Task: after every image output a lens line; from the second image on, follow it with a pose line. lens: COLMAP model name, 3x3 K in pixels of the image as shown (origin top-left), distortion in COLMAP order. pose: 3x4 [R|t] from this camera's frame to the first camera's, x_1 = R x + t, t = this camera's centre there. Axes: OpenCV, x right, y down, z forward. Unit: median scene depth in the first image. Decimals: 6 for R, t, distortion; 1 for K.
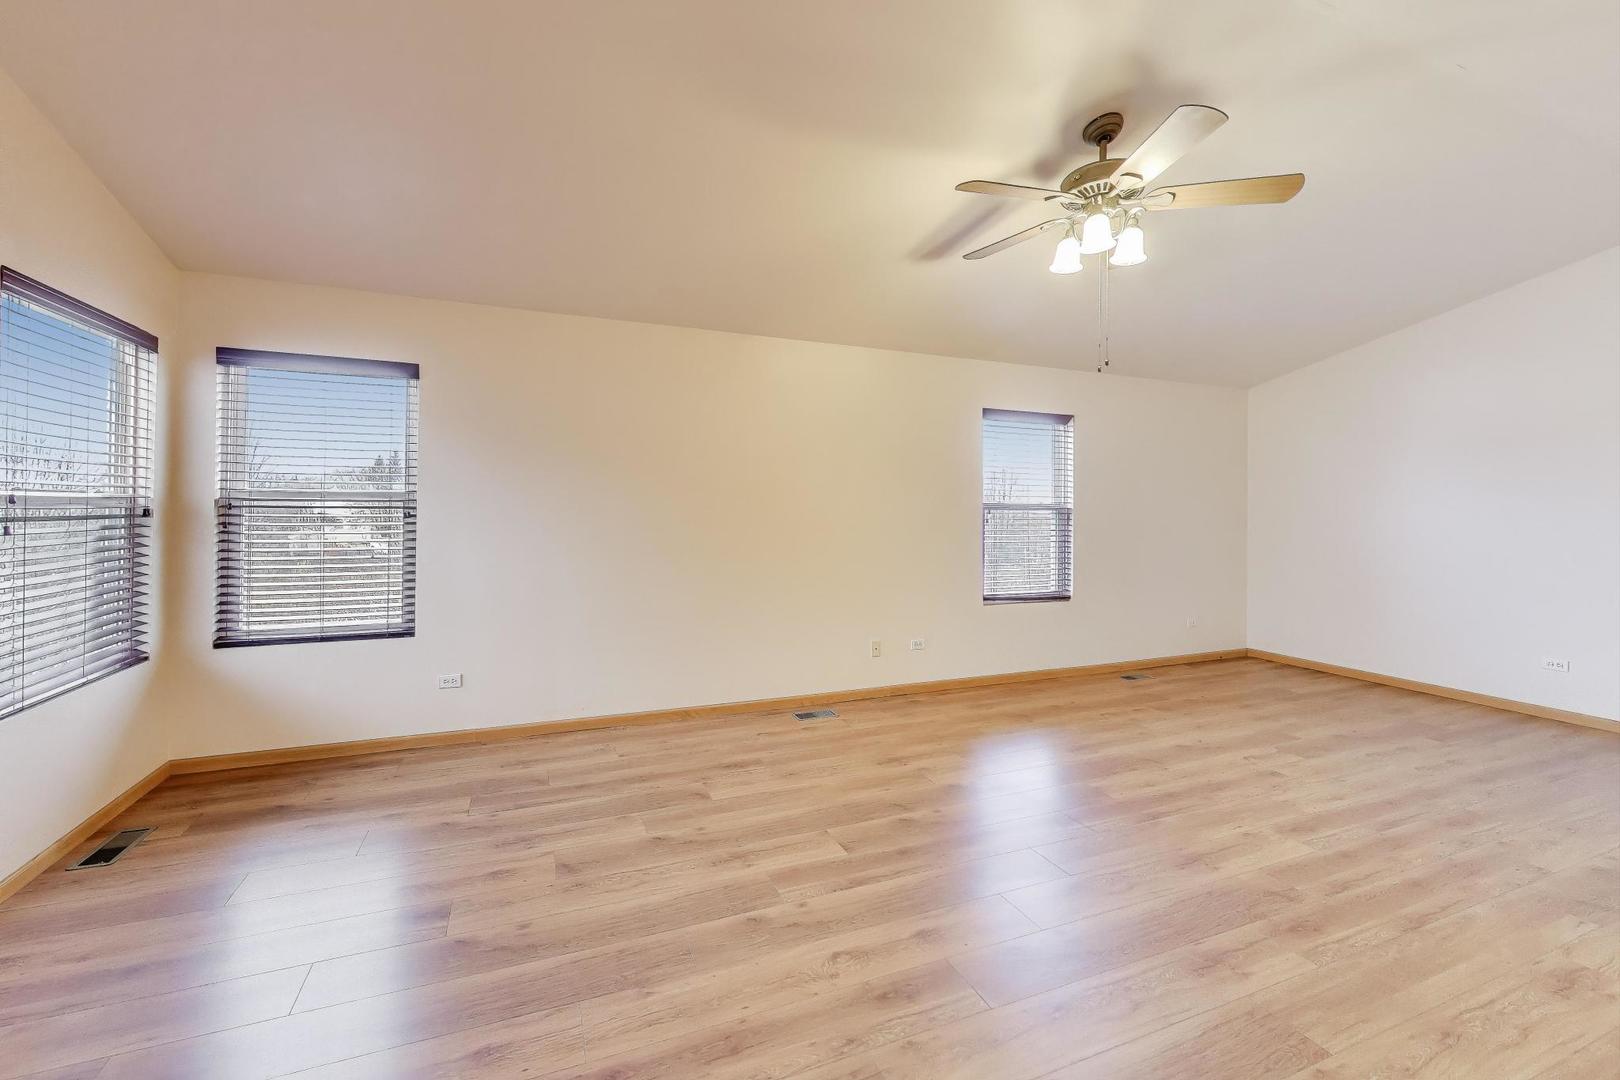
lens RADIAL K [[683.4, 0, 803.2], [0, 683.4, 510.2], [0, 0, 1]] dist [0.000161, 0.000004]
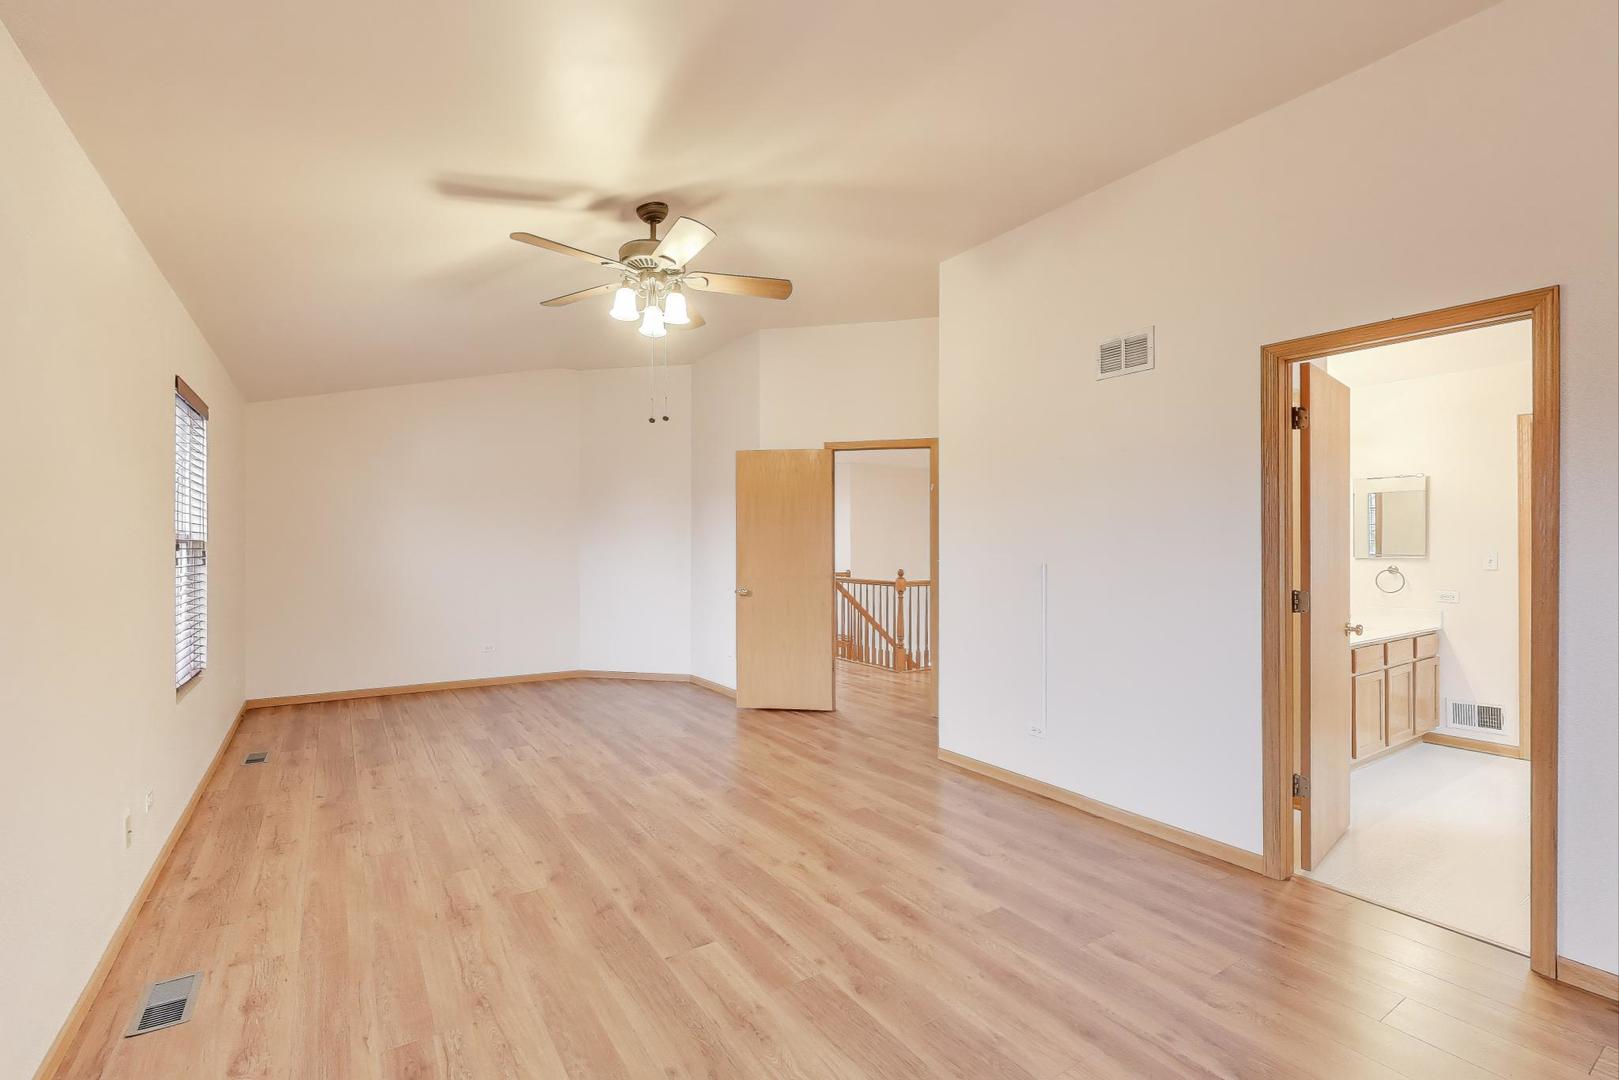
lens RADIAL K [[715.6, 0, 809.5], [0, 715.6, 540.0], [0, 0, 1]] dist [0.001054, 0.000169]
pose [[-0.228627, -0.005325, 0.973500, -0.835548], [-0.003340, 0.999983, 0.004685, -0.018030], [-0.973508, -0.002180, -0.228641, 1.066709]]
